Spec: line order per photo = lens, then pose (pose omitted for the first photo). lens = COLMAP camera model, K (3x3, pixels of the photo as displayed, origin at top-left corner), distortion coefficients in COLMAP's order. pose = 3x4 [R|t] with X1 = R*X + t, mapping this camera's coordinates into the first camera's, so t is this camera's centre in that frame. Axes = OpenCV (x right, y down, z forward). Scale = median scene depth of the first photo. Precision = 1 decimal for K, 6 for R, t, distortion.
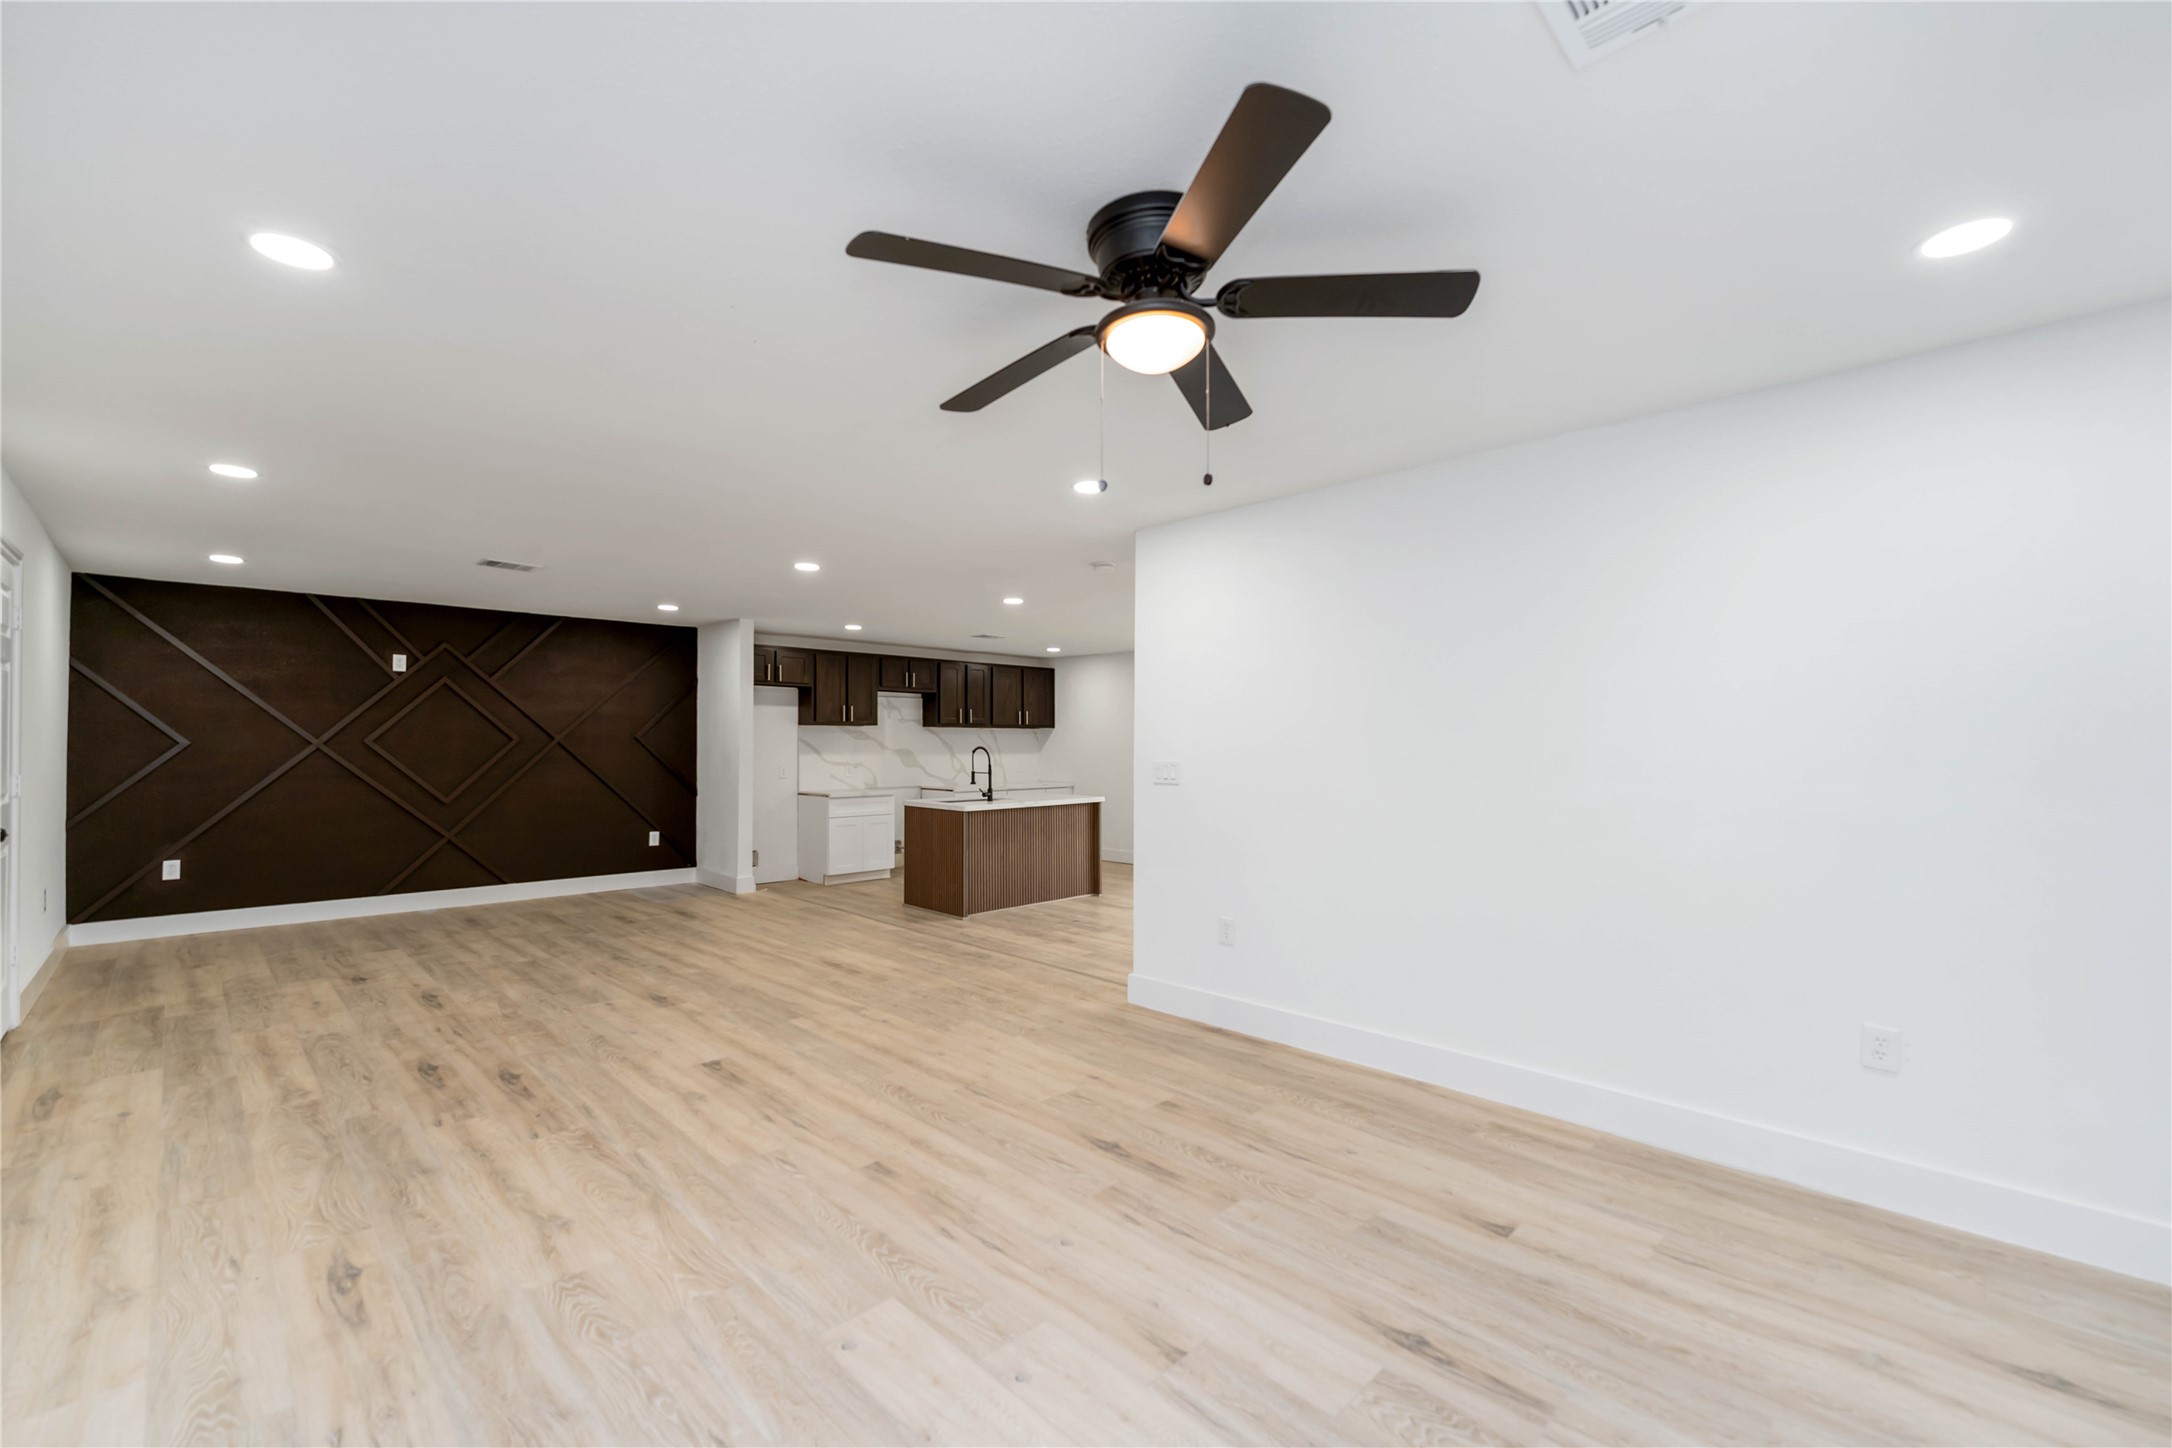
lens RADIAL K [[897.8, 0, 1075.1], [0, 897.8, 733.9], [0, 0, 1]] dist [0.001094, -0.000632]
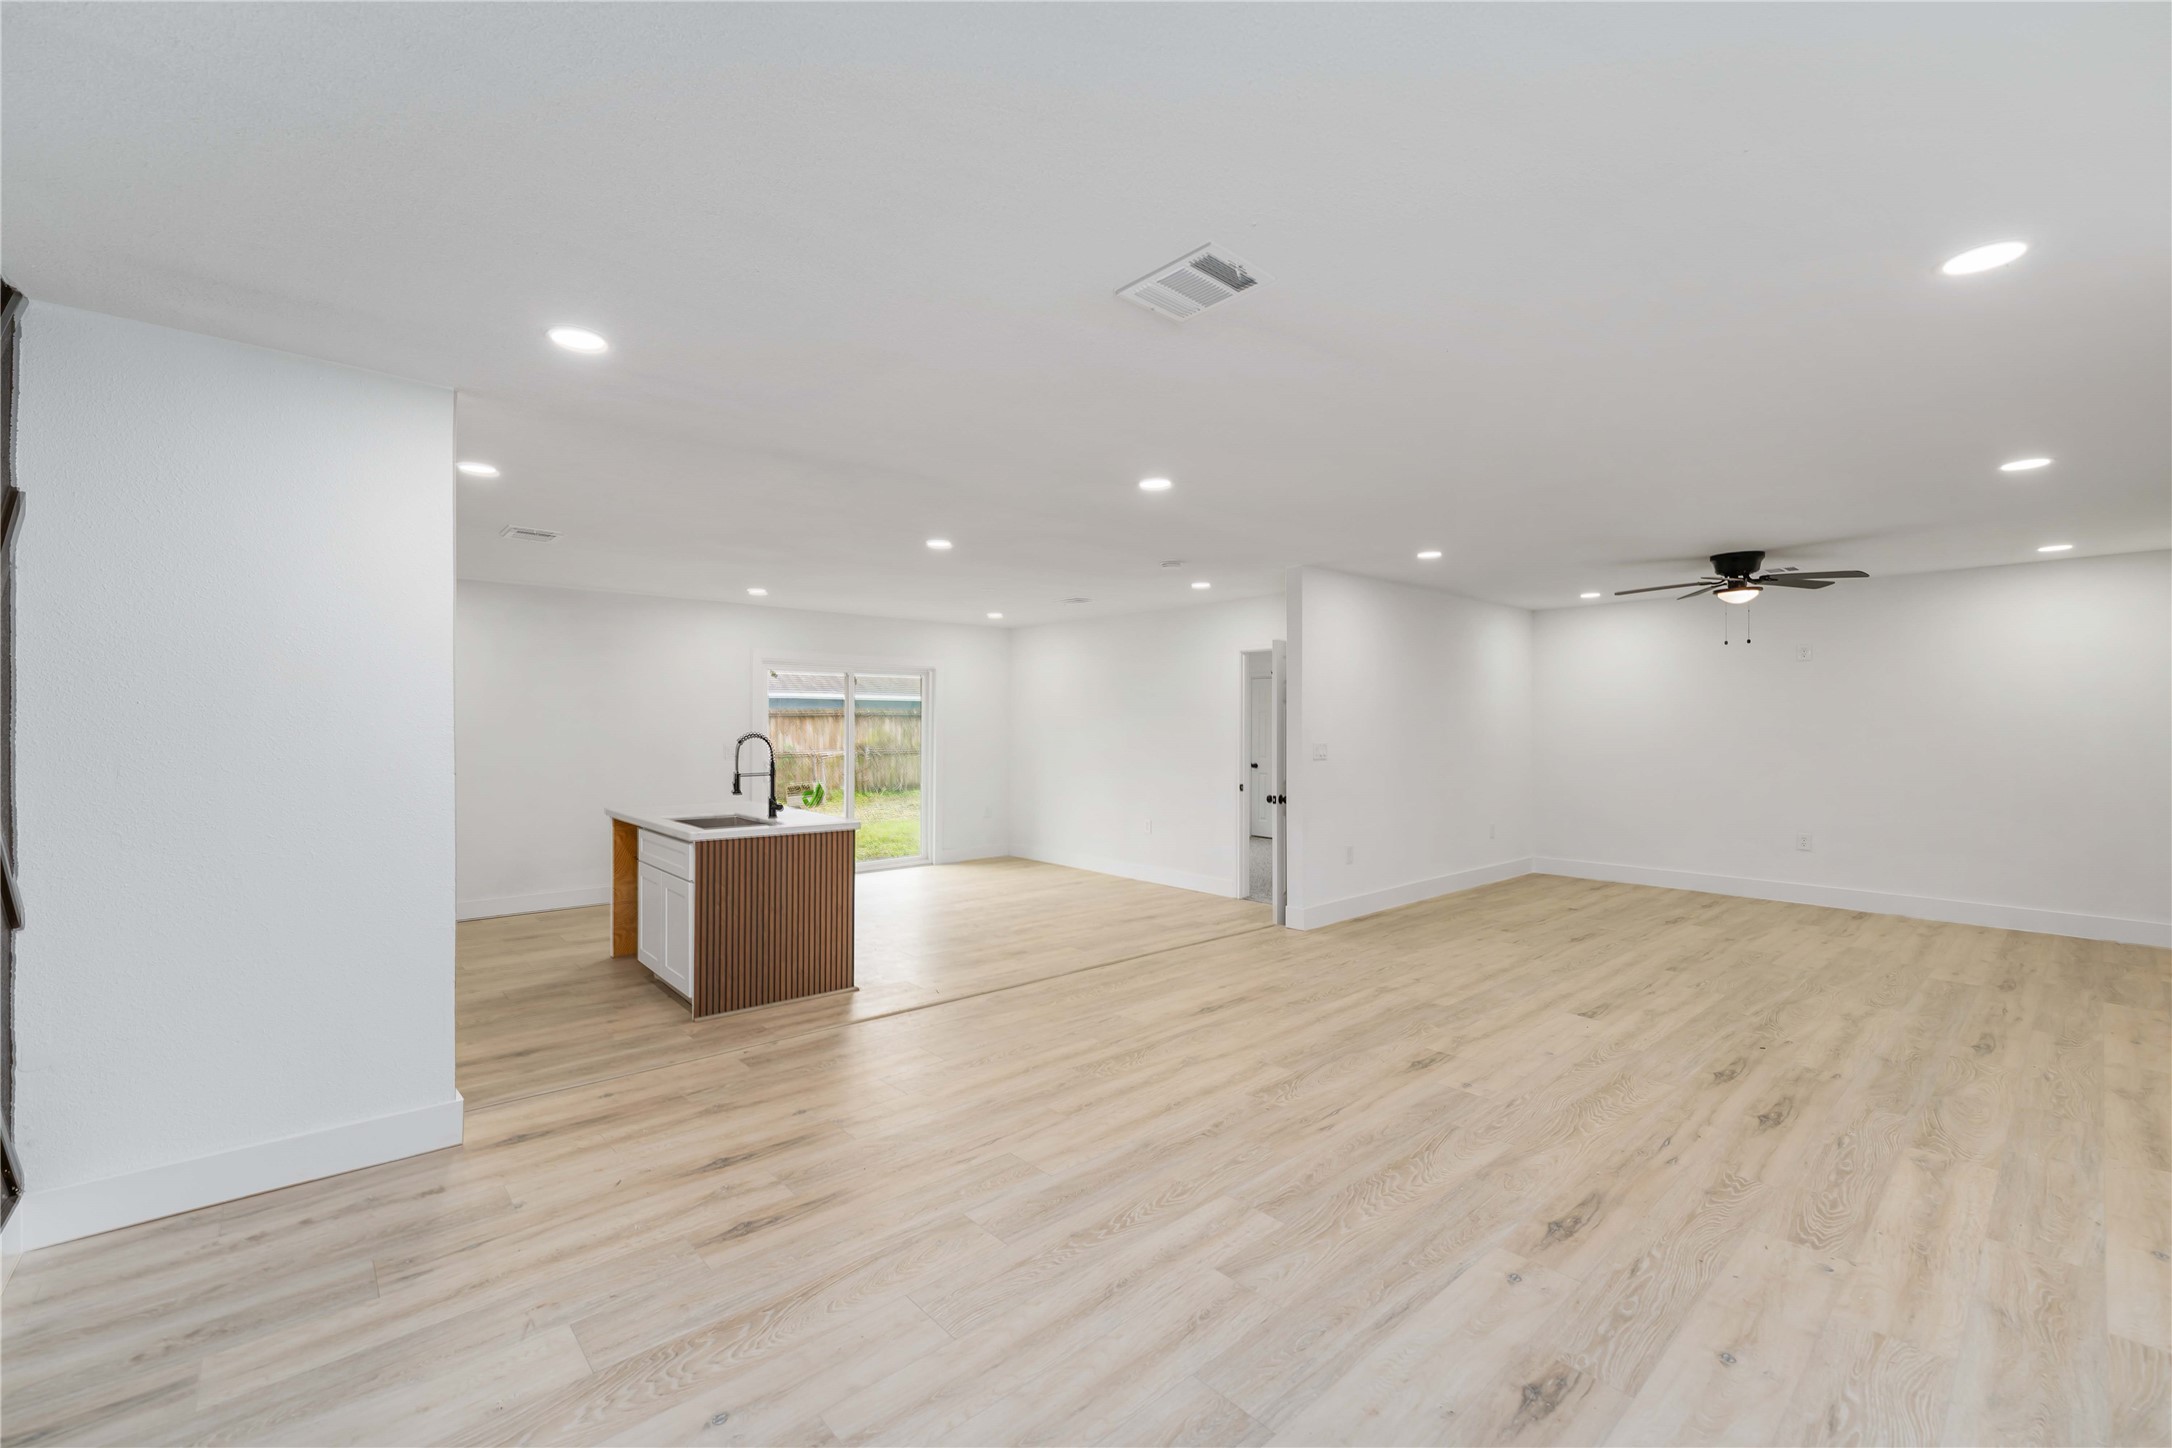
lens RADIAL K [[897.8, 0, 1084.2], [0, 897.8, 719.9], [0, 0, 1]] dist [0.001094, -0.000632]
pose [[0.058571, 0.006282, 0.998263, -0.802227], [-0.014043, 0.999886, -0.005468, 0.004820], [-0.998184, -0.013698, 0.058653, 0.799722]]
